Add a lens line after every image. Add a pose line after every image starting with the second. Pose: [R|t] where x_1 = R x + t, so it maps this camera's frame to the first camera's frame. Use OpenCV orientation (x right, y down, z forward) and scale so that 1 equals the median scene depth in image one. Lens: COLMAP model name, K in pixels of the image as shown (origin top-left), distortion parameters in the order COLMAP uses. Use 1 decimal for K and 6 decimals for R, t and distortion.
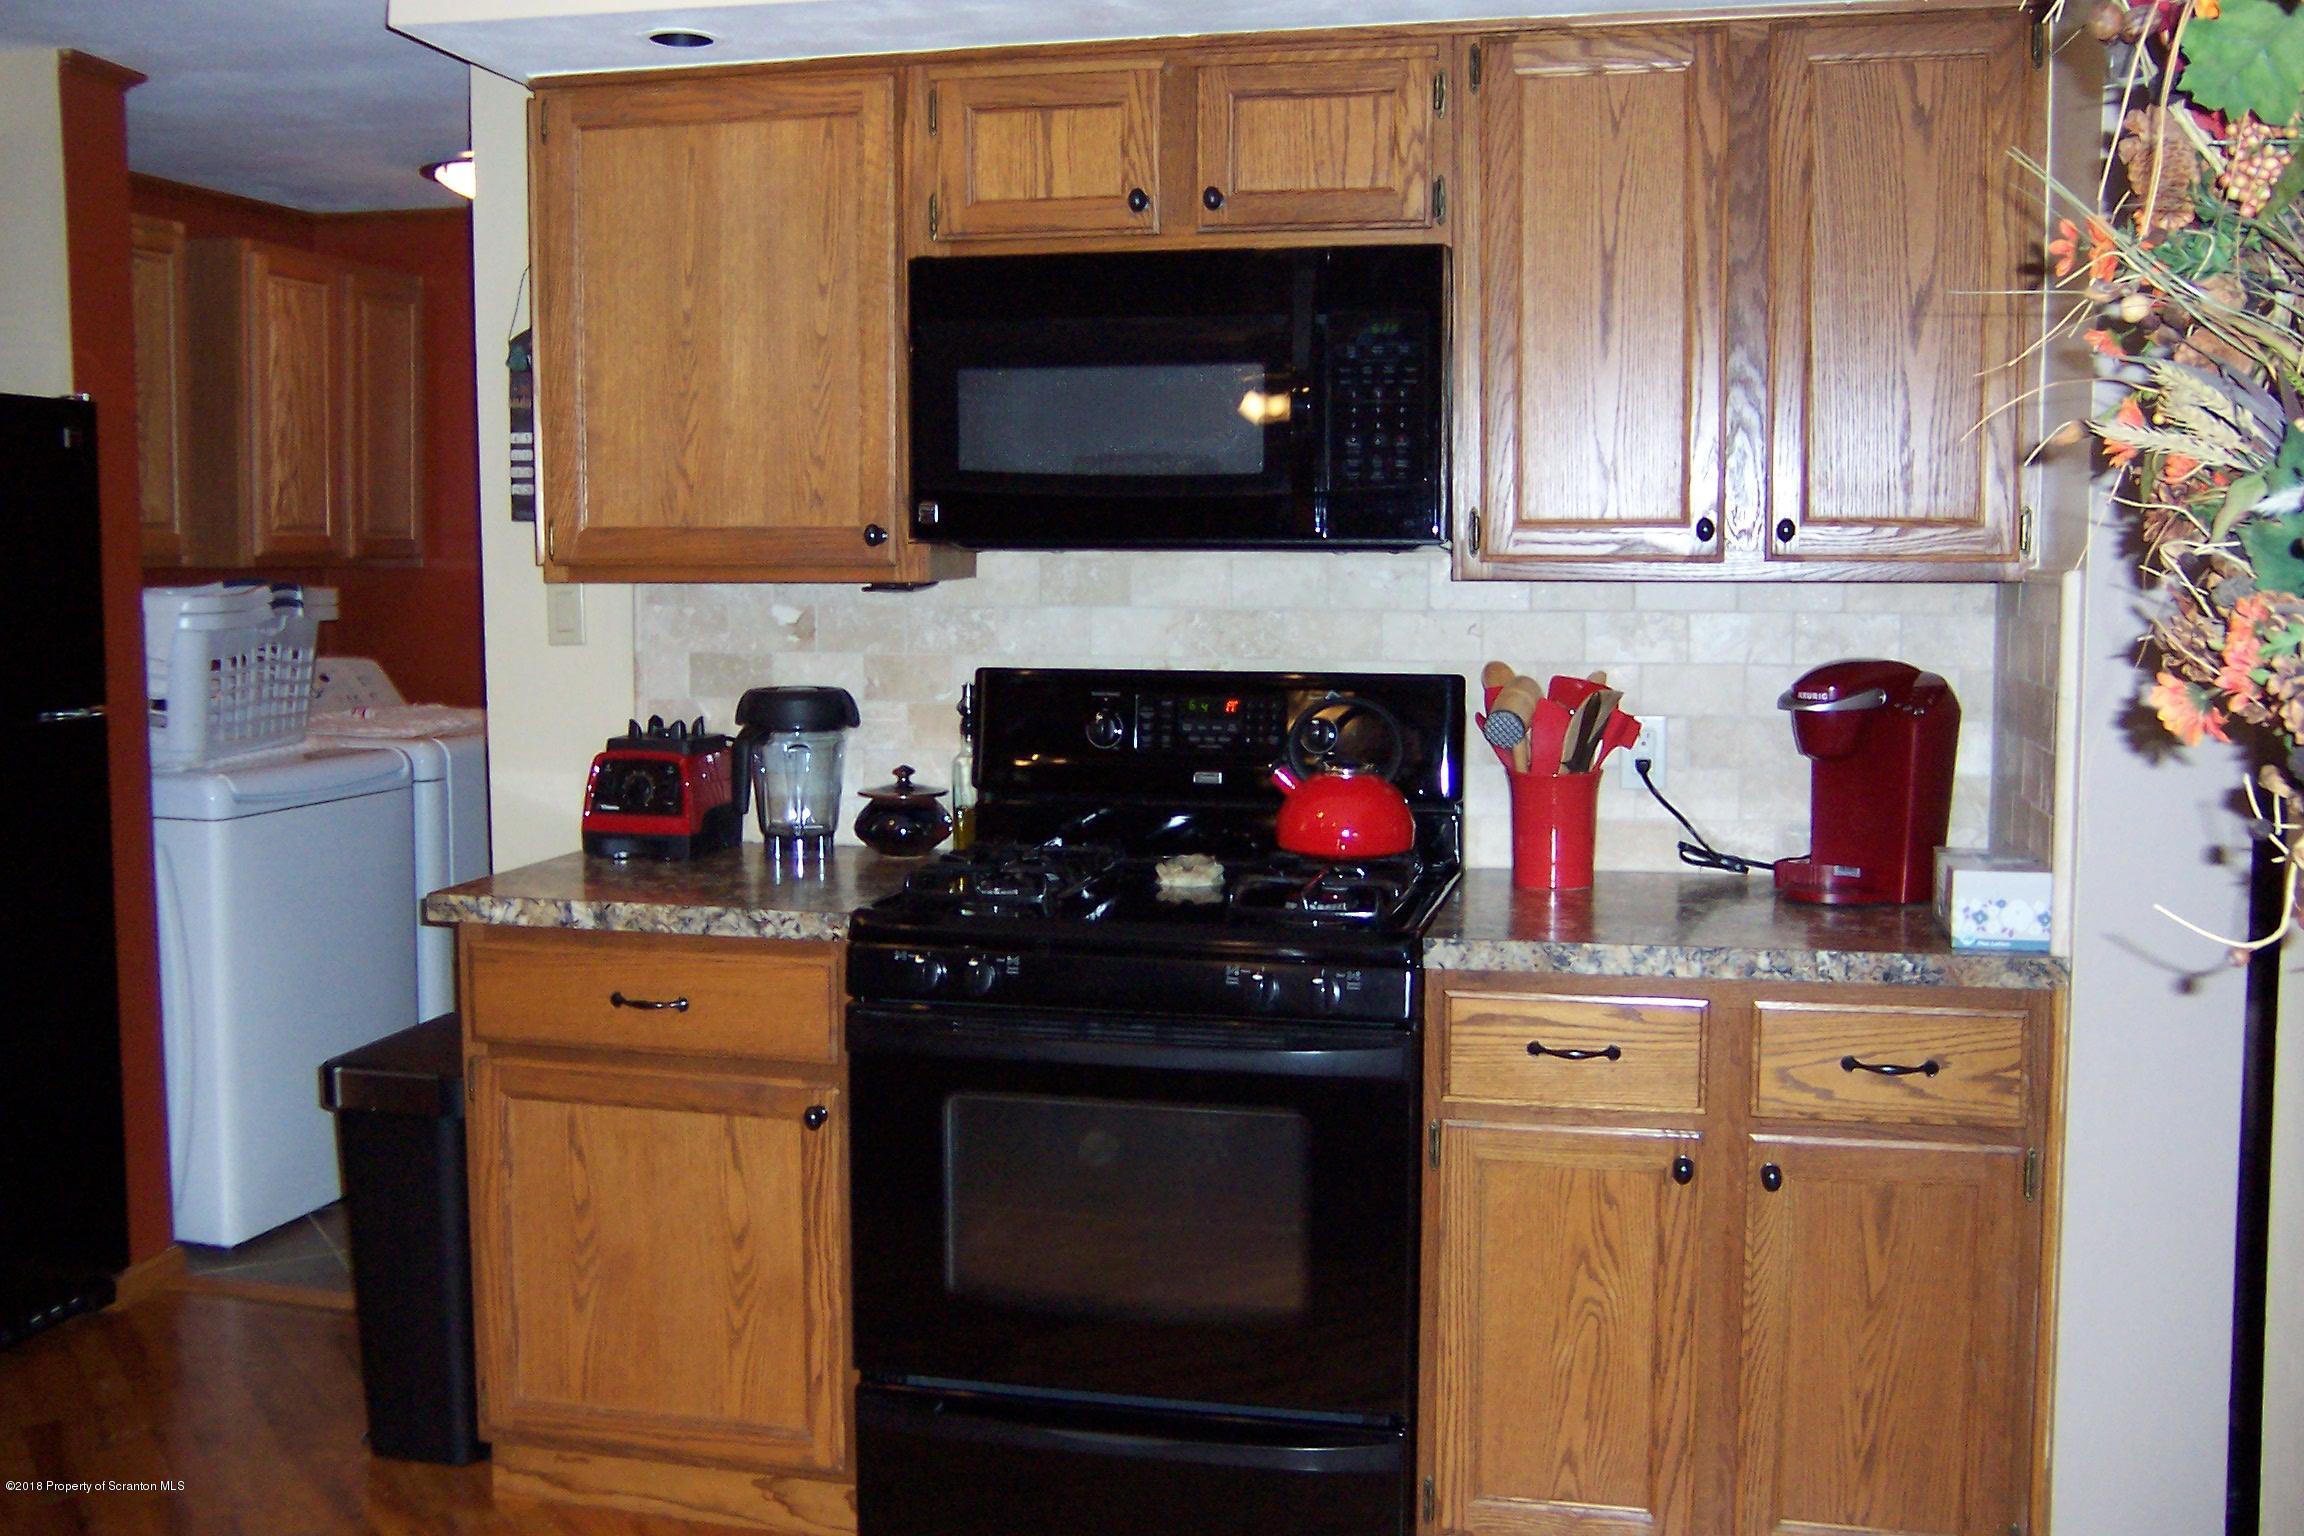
lens RADIAL K [[2261.2, 0, 1150.9], [0, 2261.2, 745.8], [0, 0, 1]] dist [-0.143908, 0.239874]
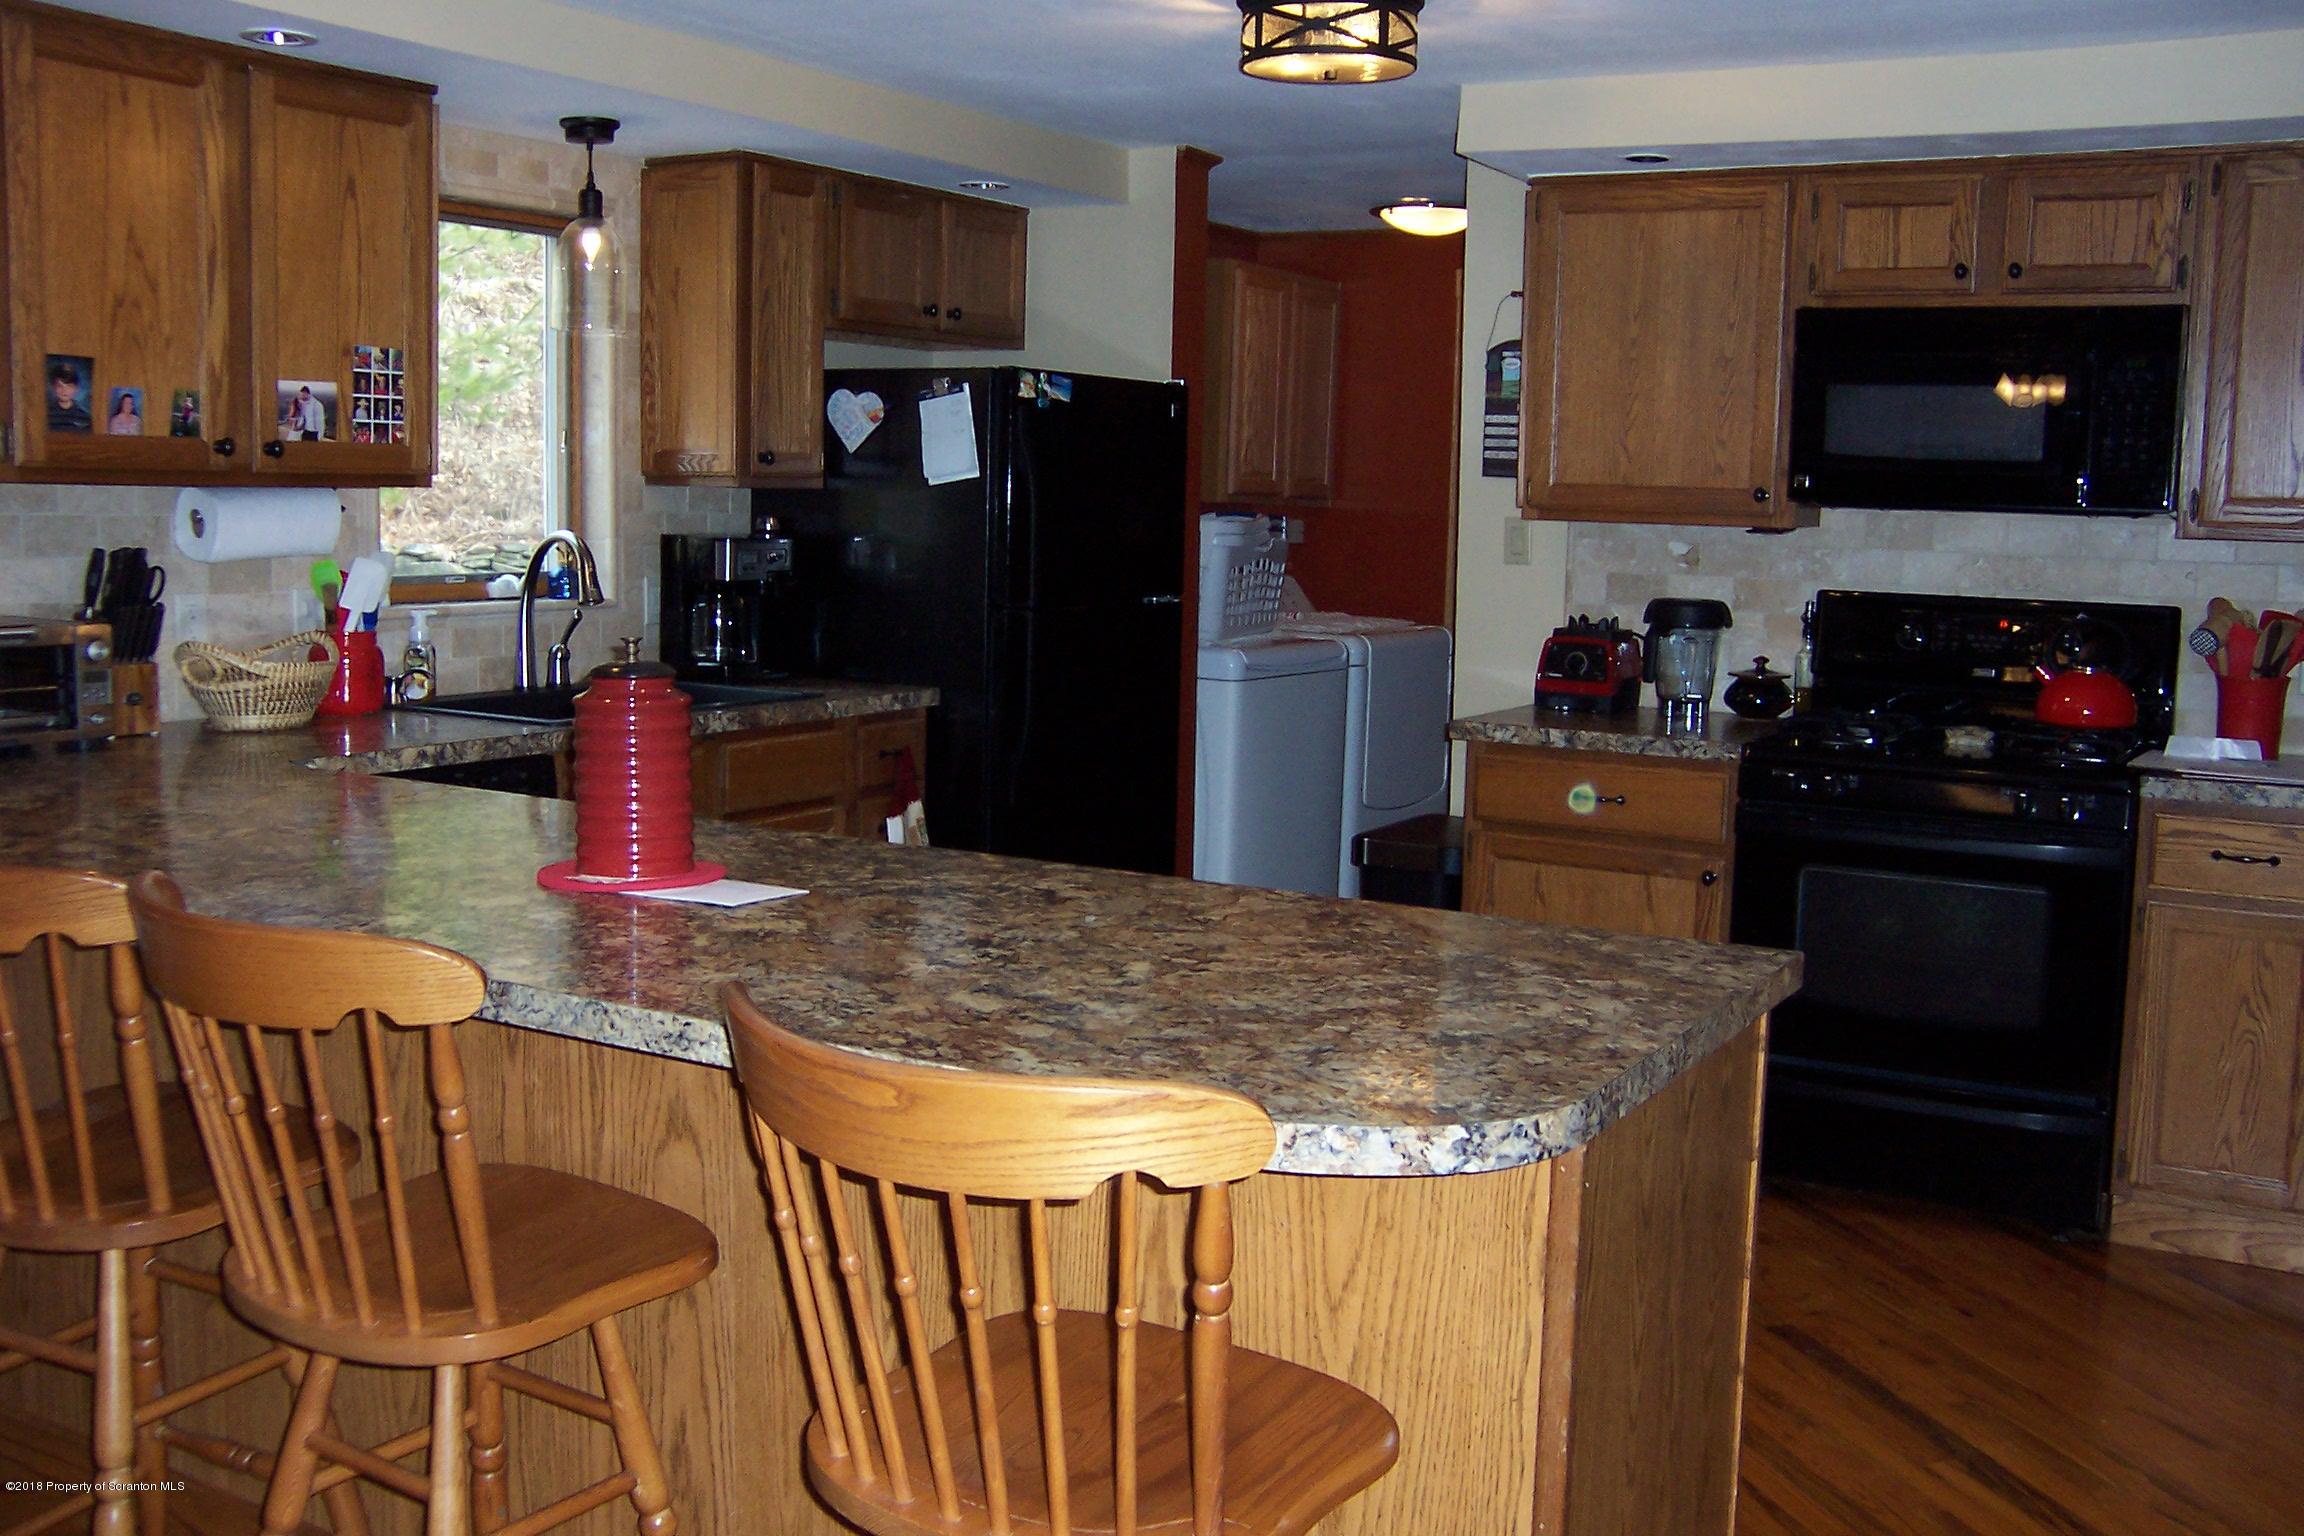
lens RADIAL K [[2261.2, 0, 1150.9], [0, 2261.2, 745.8], [0, 0, 1]] dist [-0.143908, 0.239874]
pose [[0.955368, 0.055866, -0.290088, -0.070855], [-0.049785, 0.998359, 0.028308, 0.049303], [0.291194, -0.012602, 0.956581, -0.524605]]
